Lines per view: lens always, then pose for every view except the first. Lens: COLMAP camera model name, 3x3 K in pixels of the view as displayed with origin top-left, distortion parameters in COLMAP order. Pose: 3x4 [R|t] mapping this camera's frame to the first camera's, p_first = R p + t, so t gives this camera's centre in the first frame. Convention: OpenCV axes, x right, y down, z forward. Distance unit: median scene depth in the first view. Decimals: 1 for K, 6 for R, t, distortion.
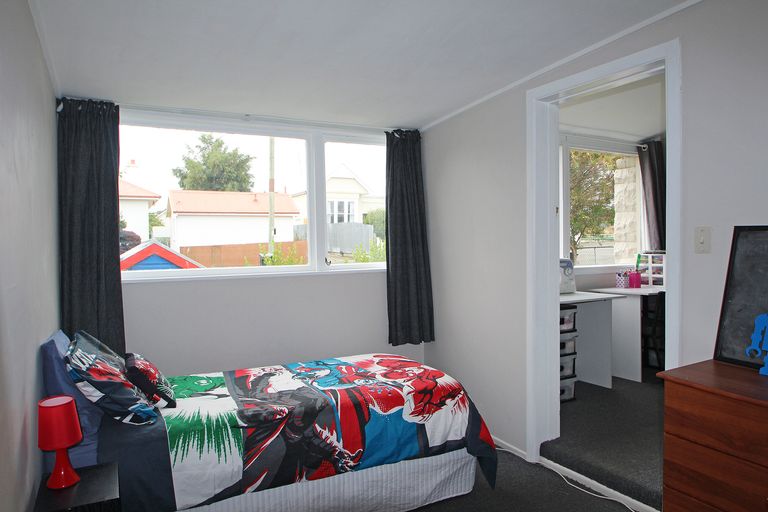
lens RADIAL K [[537.0, 0, 384.0], [0, 537.0, 256.0], [0, 0, 1]] dist [-0.035277, -0.002434]
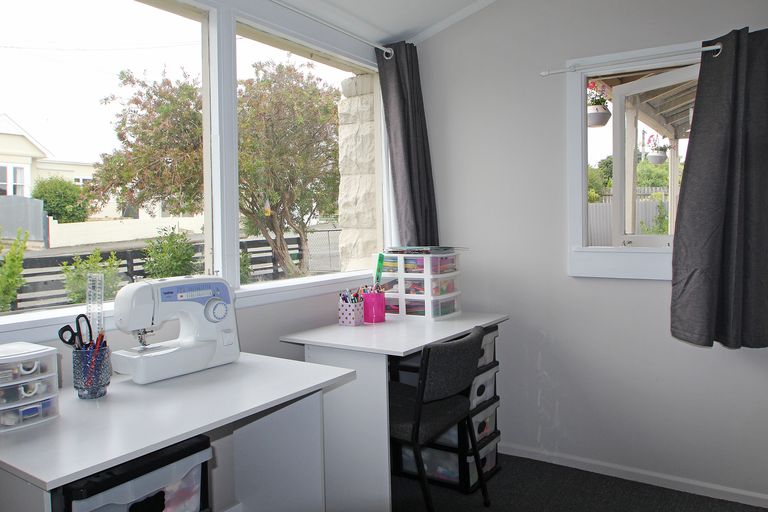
lens RADIAL K [[537.0, 0, 384.0], [0, 537.0, 256.0], [0, 0, 1]] dist [-0.035277, -0.002434]
pose [[0.896351, -0.028678, 0.442417, 0.241798], [0.011006, 0.999038, 0.042461, -0.022678], [-0.443209, -0.033191, 0.895804, 0.512156]]
